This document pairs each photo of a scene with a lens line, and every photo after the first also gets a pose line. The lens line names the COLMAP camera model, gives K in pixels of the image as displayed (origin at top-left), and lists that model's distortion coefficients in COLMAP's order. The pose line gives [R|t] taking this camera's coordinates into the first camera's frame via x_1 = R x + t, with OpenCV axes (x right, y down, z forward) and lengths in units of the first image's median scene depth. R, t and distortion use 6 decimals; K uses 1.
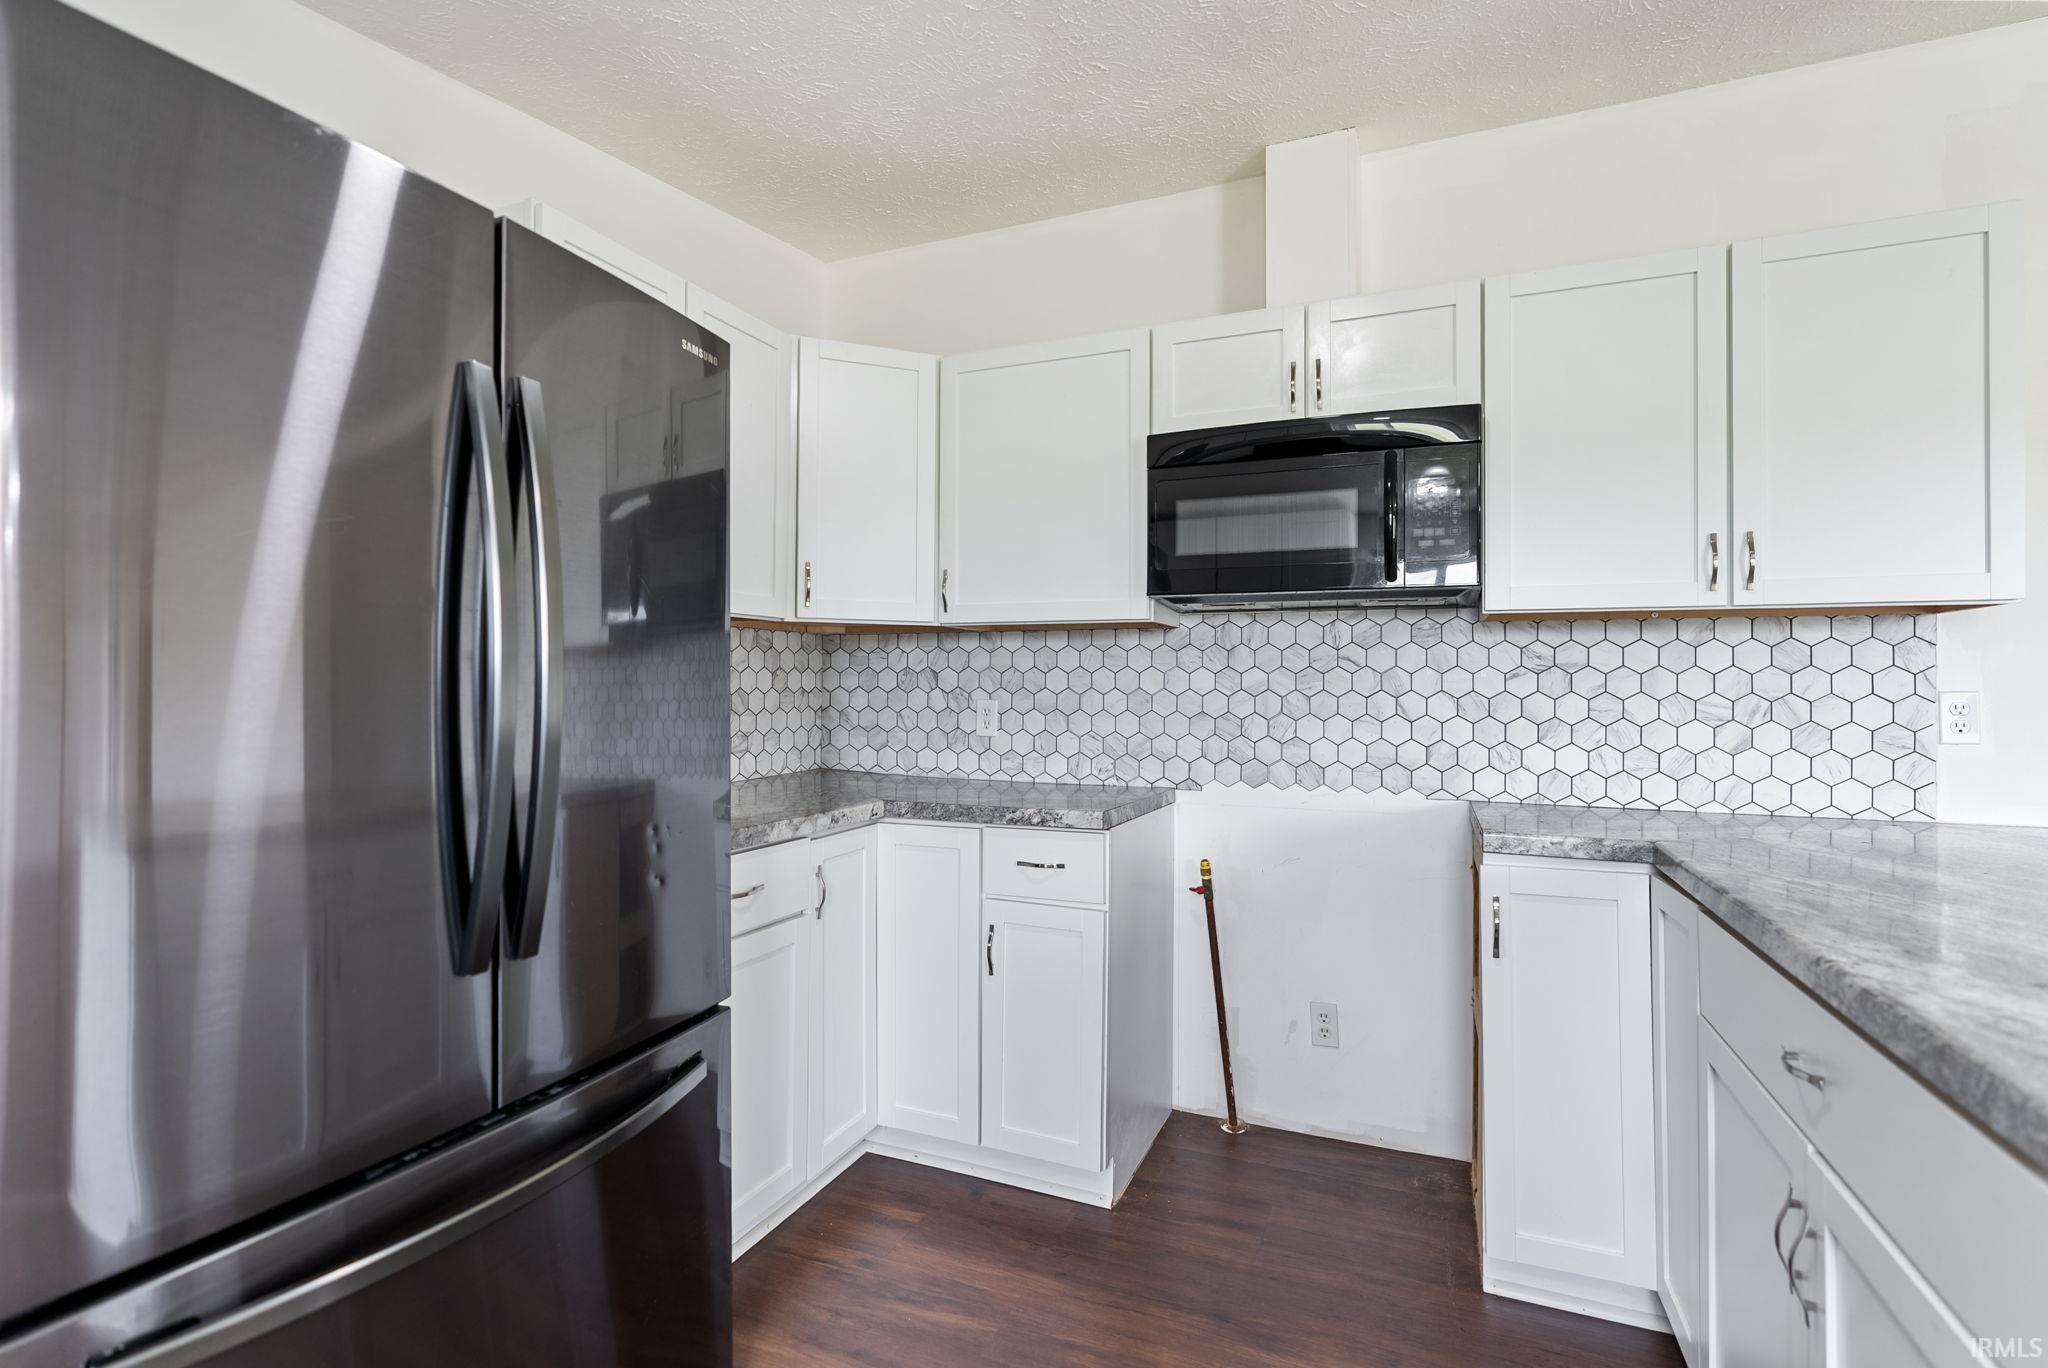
lens RADIAL K [[949.0, 0, 1025.2], [0, 949.0, 656.3], [0, 0, 1]] dist [-0.005195, 0.000057]
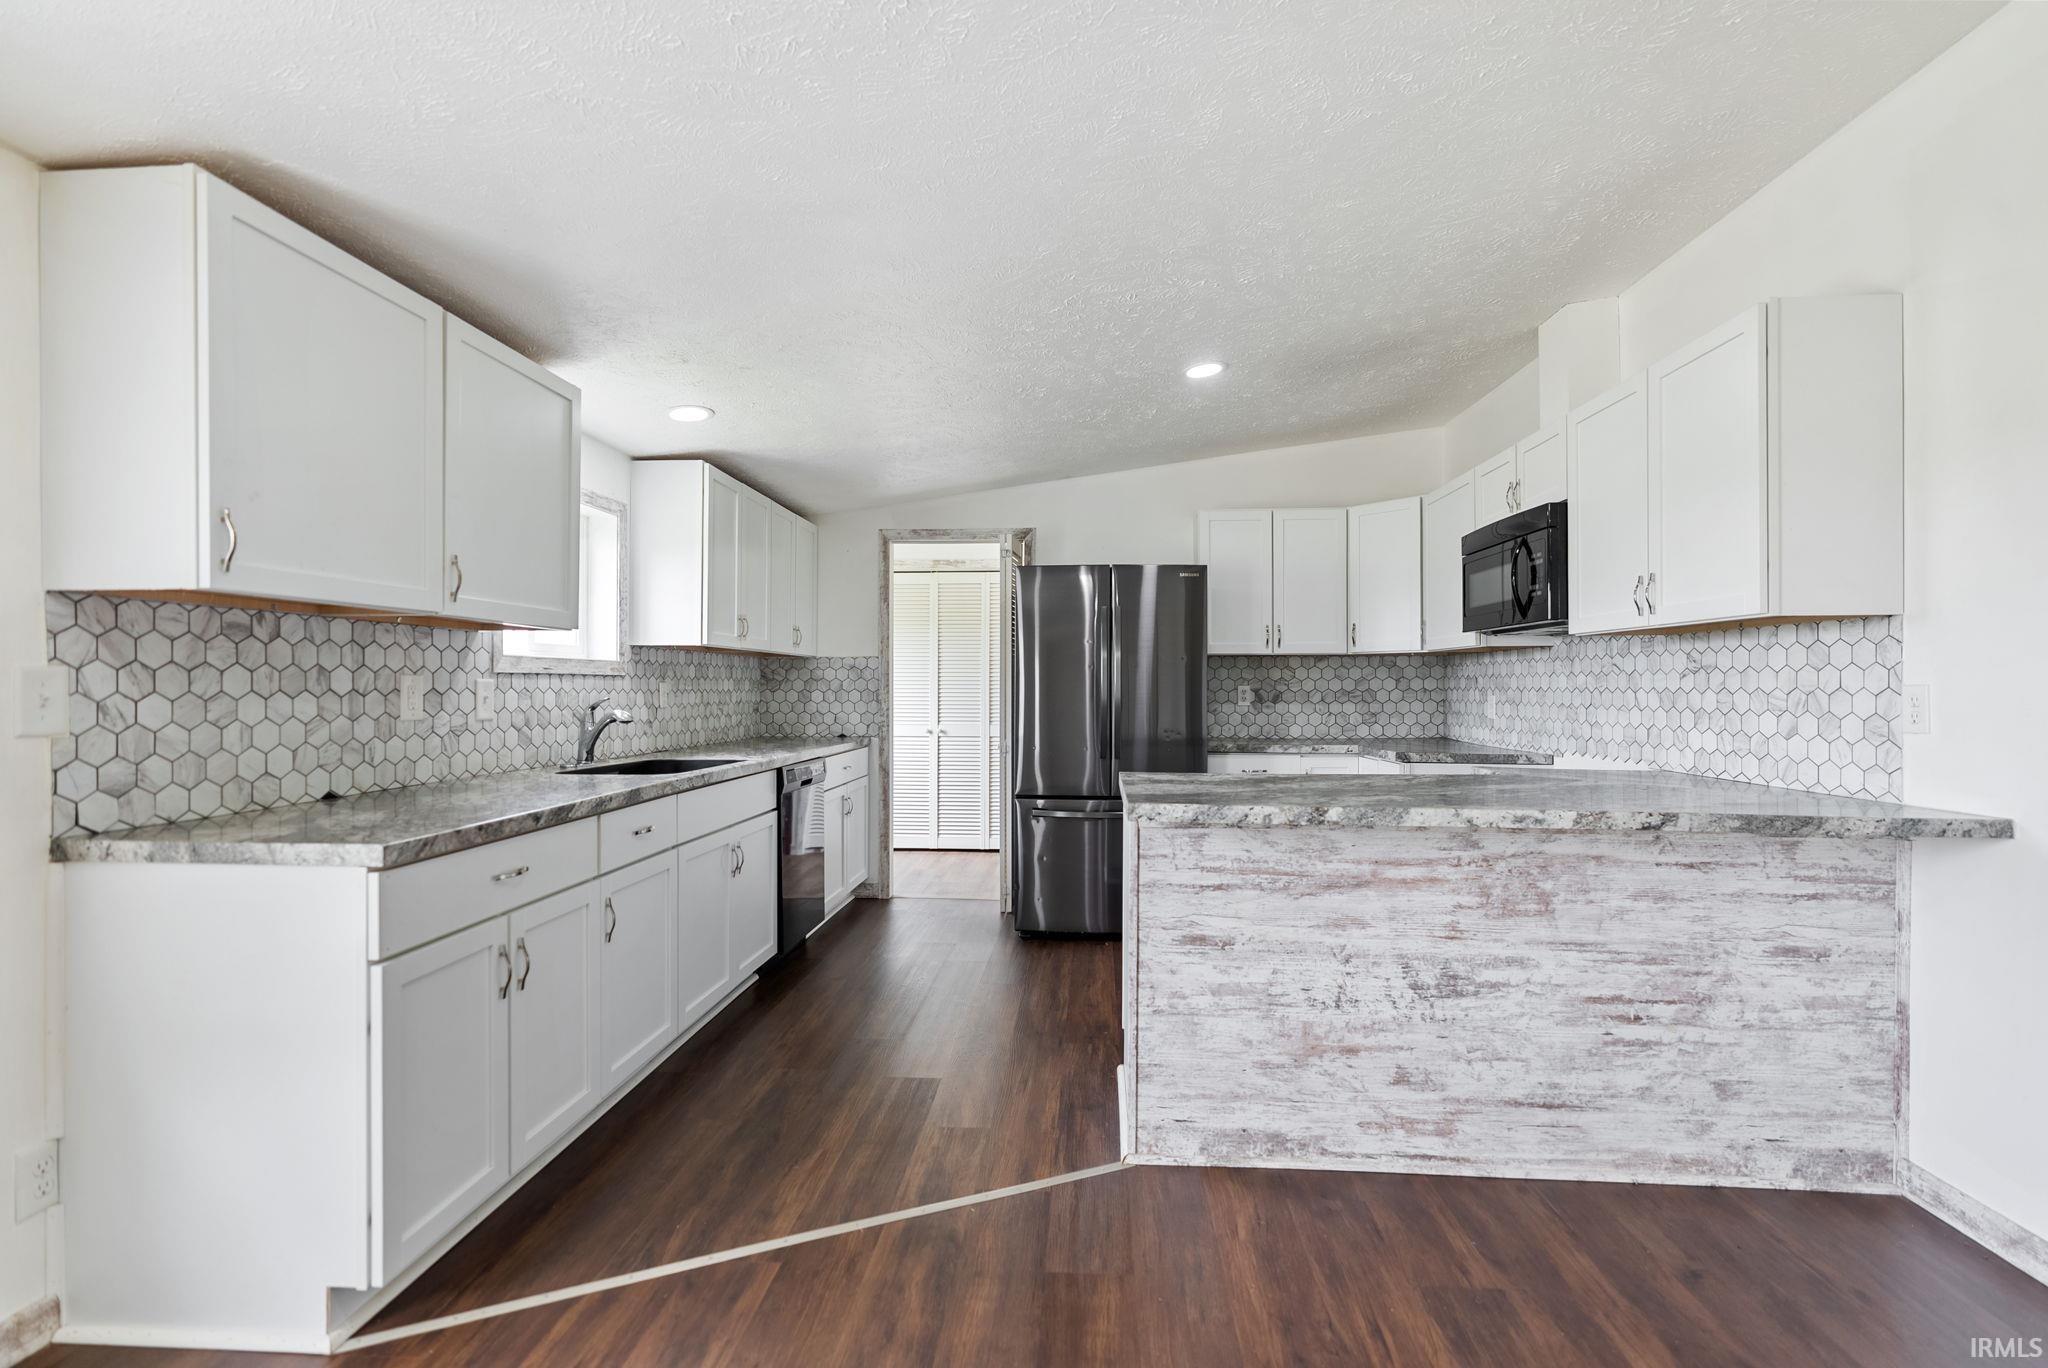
lens RADIAL K [[949.0, 0, 1025.2], [0, 949.0, 656.3], [0, 0, 1]] dist [-0.005195, 0.000057]
pose [[0.315548, -0.035935, -0.948229, 1.476292], [0.027001, 0.999218, -0.028882, 0.007132], [0.948526, -0.016489, 0.316271, -0.269870]]
